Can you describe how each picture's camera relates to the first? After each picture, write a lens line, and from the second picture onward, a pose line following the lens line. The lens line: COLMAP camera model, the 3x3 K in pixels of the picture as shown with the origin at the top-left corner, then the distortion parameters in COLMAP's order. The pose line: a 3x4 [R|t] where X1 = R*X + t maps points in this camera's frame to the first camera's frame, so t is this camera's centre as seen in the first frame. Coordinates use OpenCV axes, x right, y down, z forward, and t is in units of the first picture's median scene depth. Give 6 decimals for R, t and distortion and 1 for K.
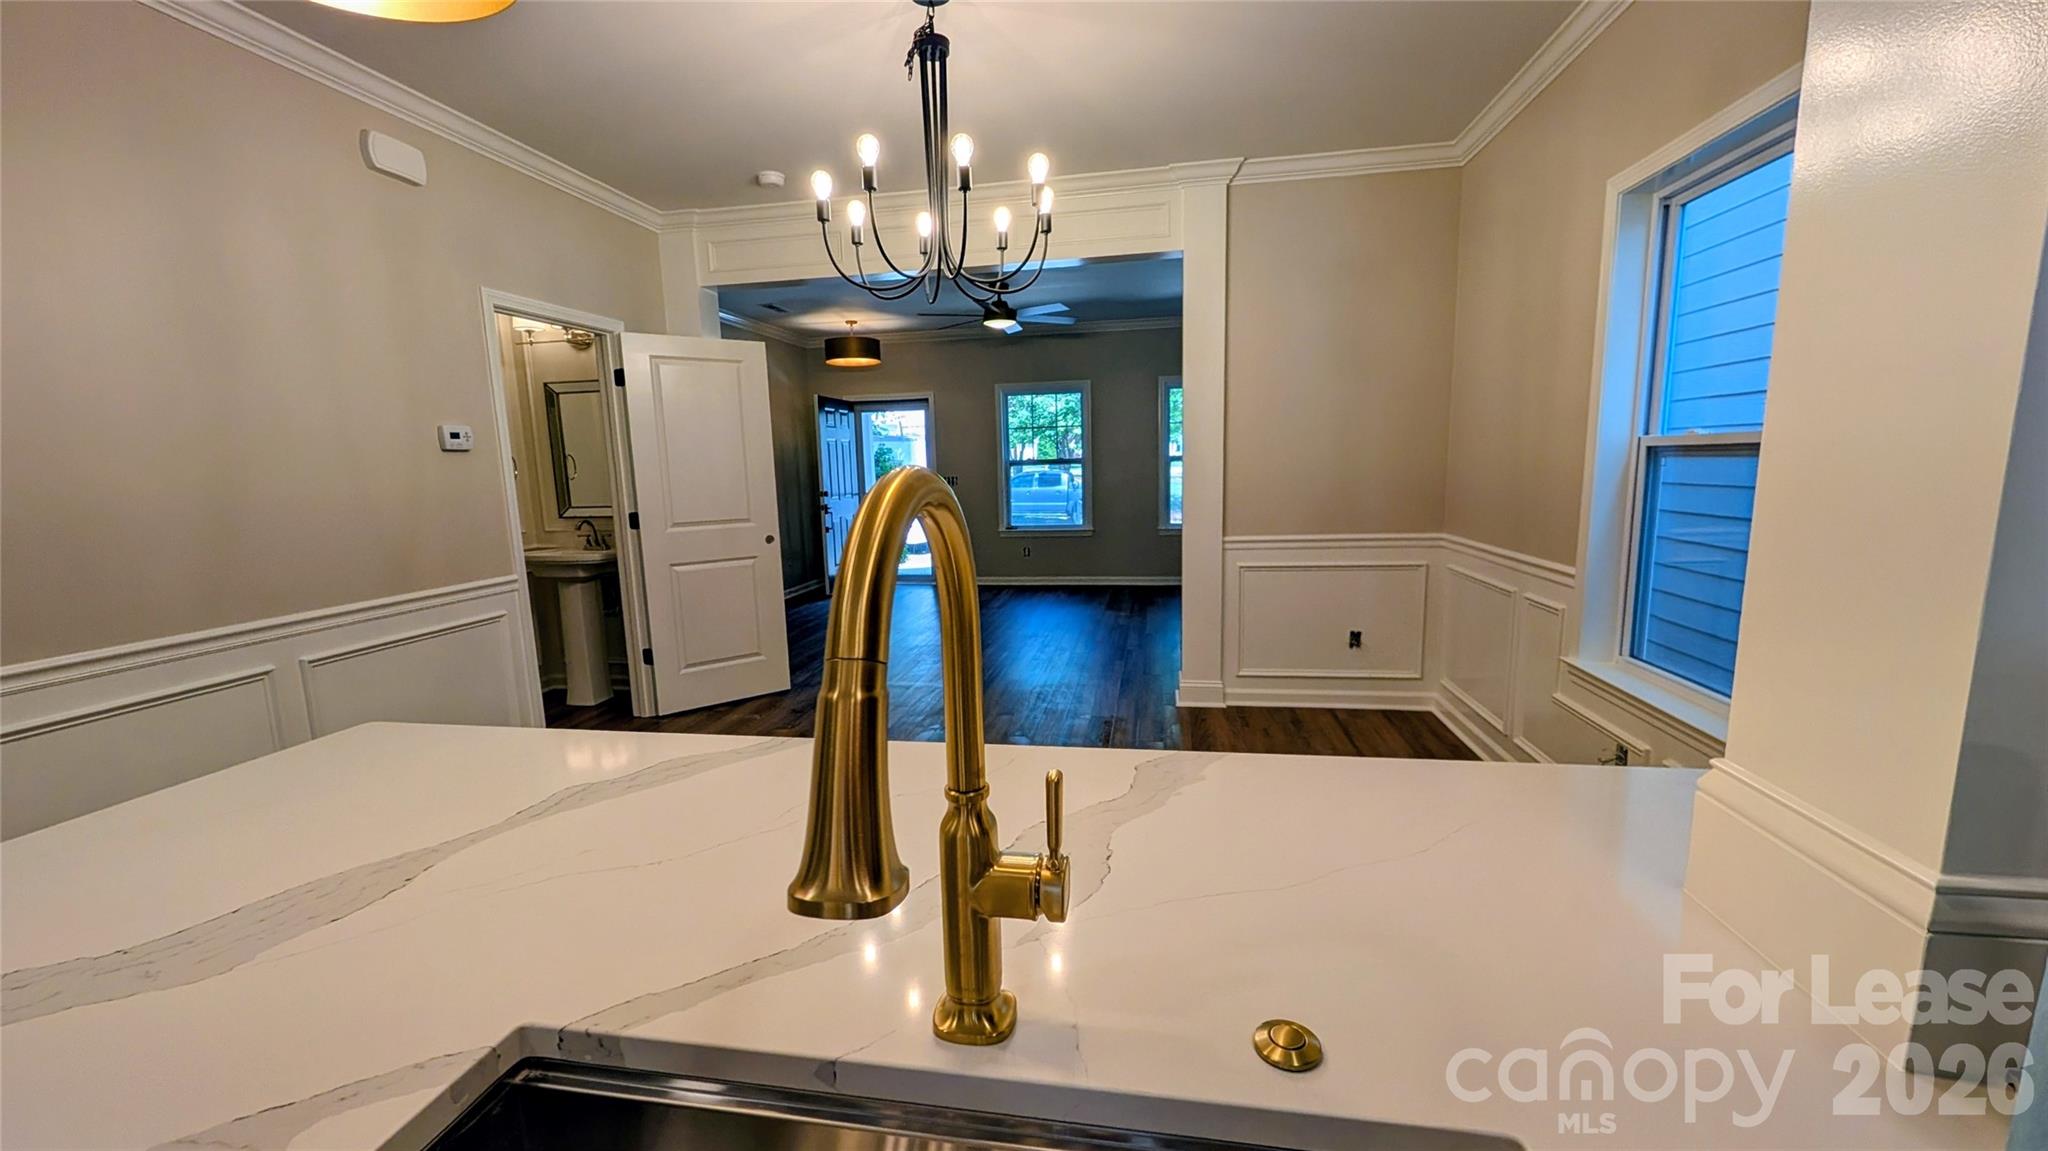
lens RADIAL K [[796.6, 0, 1024.0], [0, 796.6, 575.5], [0, 0, 1]] dist [0.011777, -0.000027]
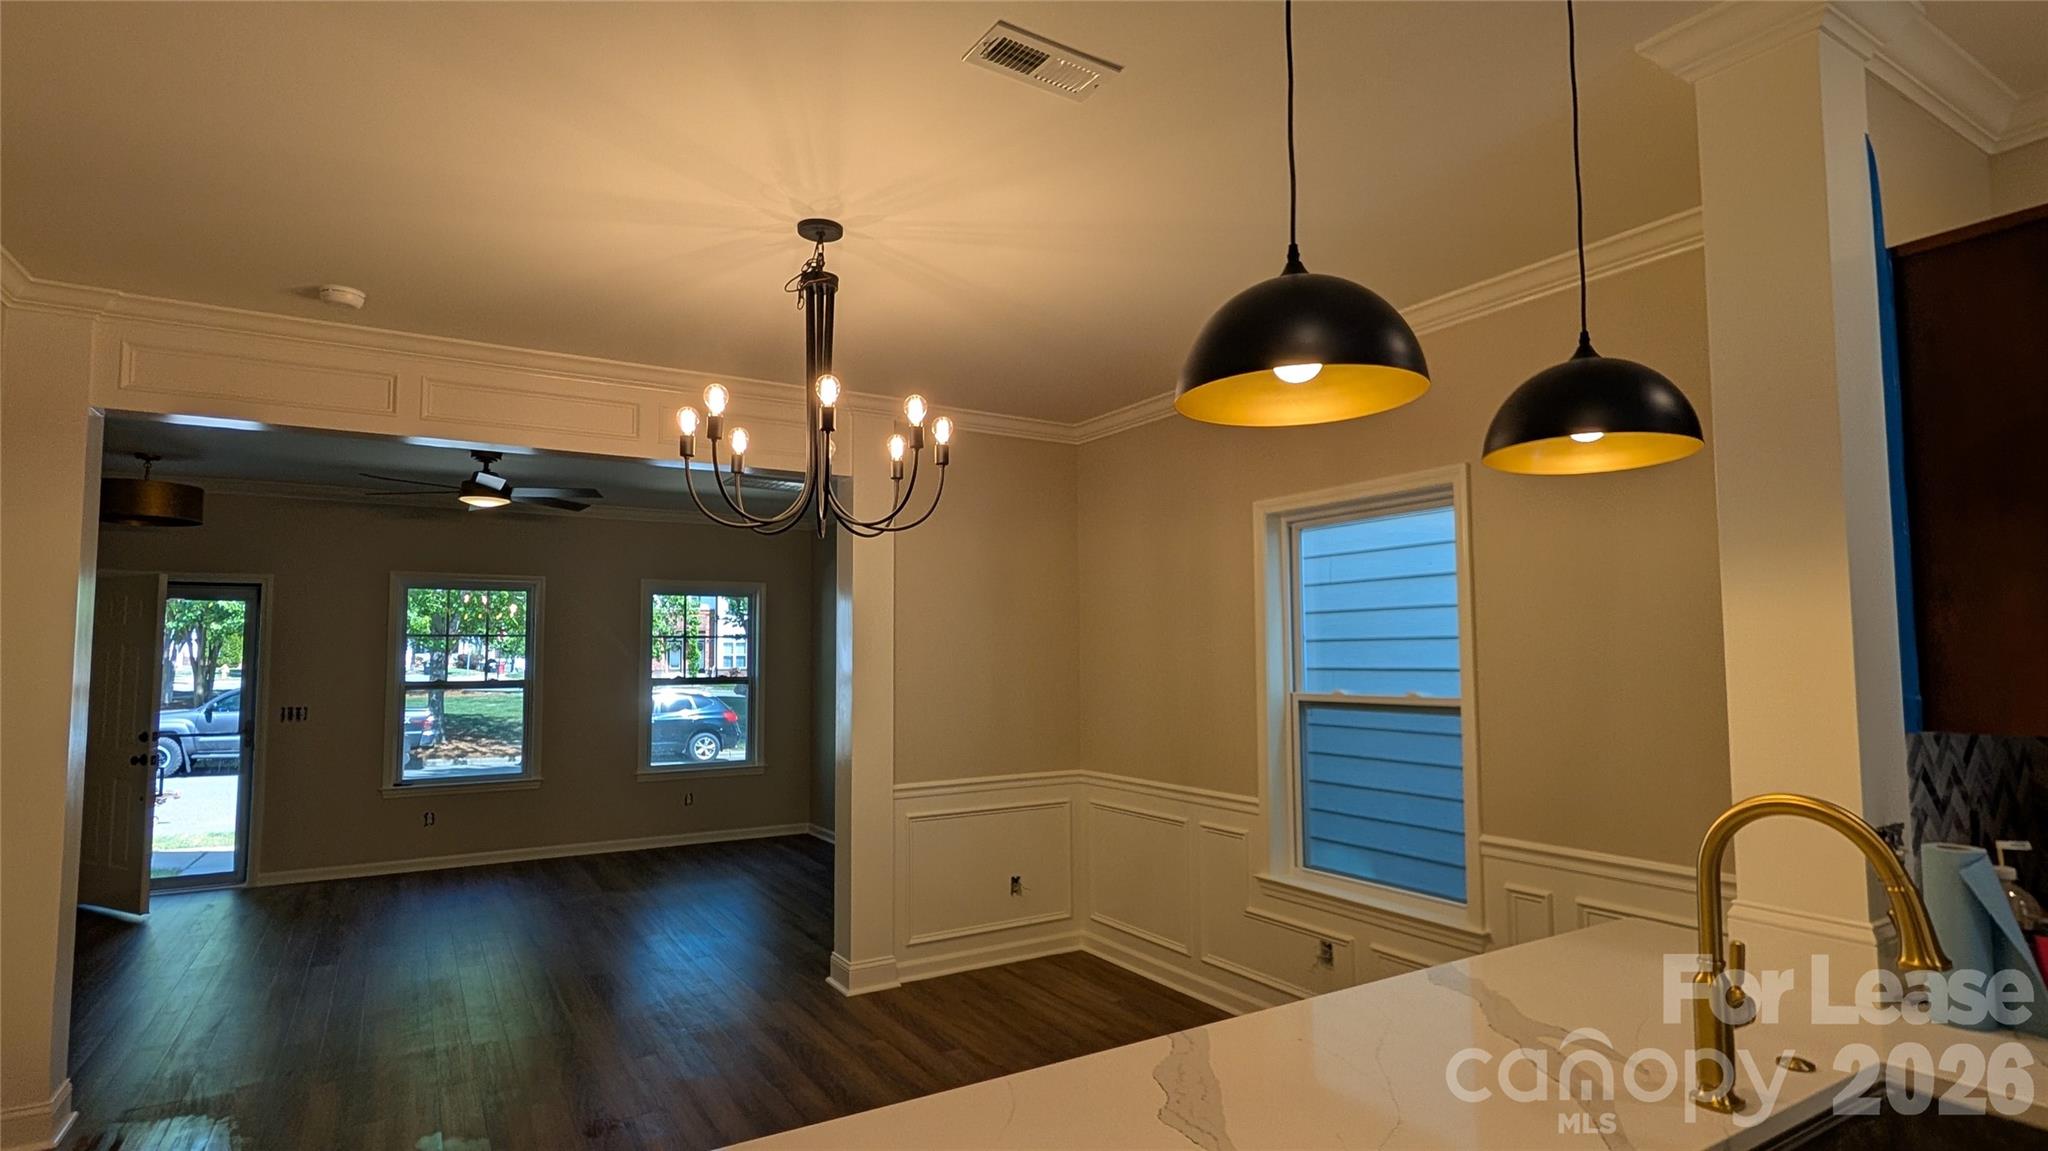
lens RADIAL K [[1013.0, 0, 1037.2], [0, 1013.0, 587.8], [0, 0, 1]] dist [0.000011, -0.000724]
pose [[0.749031, 0.068104, 0.659026, -0.375394], [0.078818, 0.978479, -0.190699, -0.033989], [-0.657830, 0.194783, 0.727543, 0.021763]]
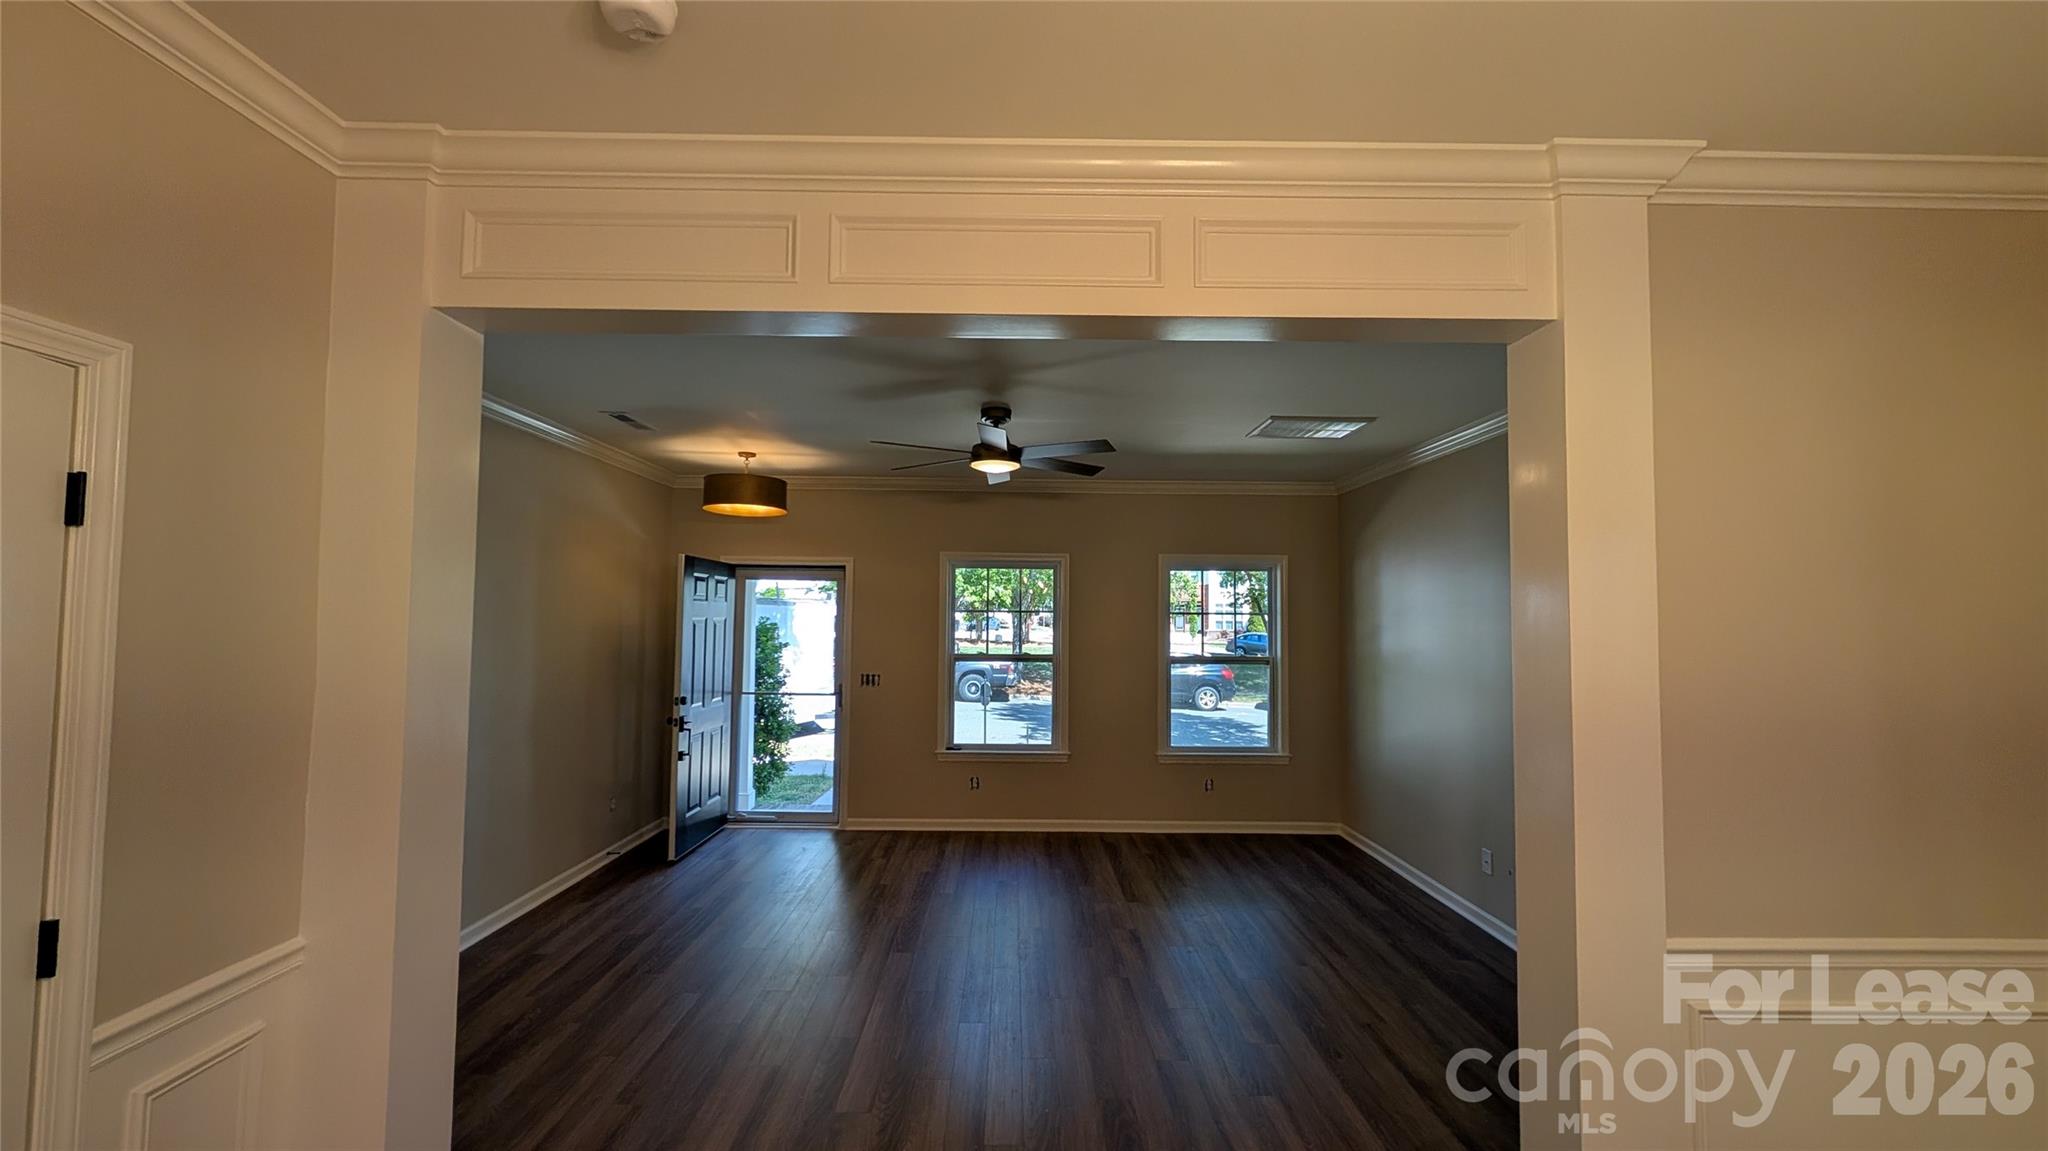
lens RADIAL K [[769.1, 0, 1020.2], [0, 769.1, 586.9], [0, 0, 1]] dist [-0.000063, -0.000025]
pose [[0.983414, 0.047481, 0.175049, -0.169666], [-0.014436, 0.982555, -0.185411, -0.150702], [-0.180799, 0.179809, 0.966944, 0.596394]]
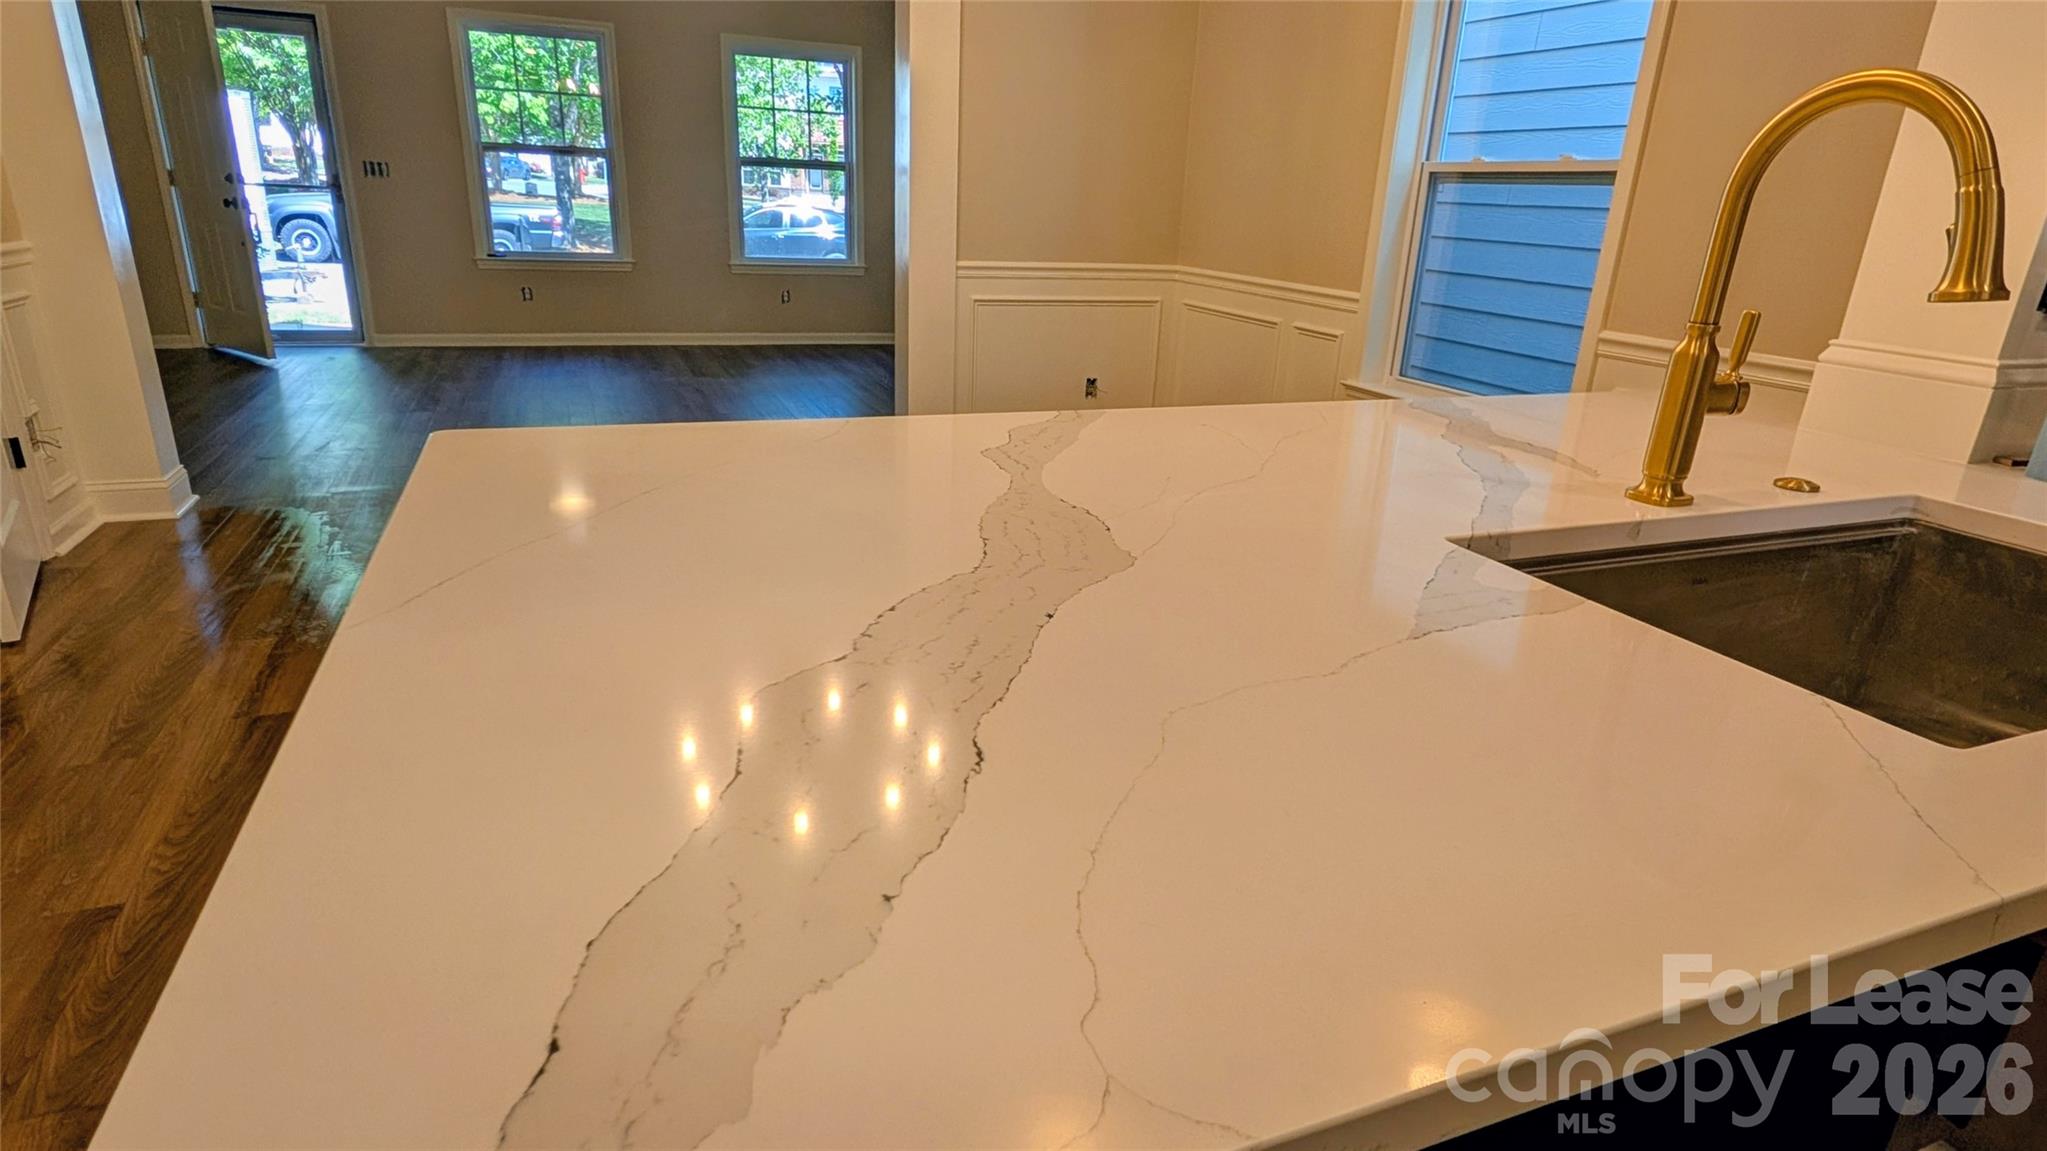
lens RADIAL K [[1084.4, 0, 1040.5], [0, 1084.4, 588.7], [0, 0, 1]] dist [-0.002288, -0.001482]
pose [[0.840947, -0.119440, 0.527771, -0.280428], [0.005407, 0.977141, 0.212523, 0.040608], [-0.541090, -0.175867, 0.822370, -0.001472]]
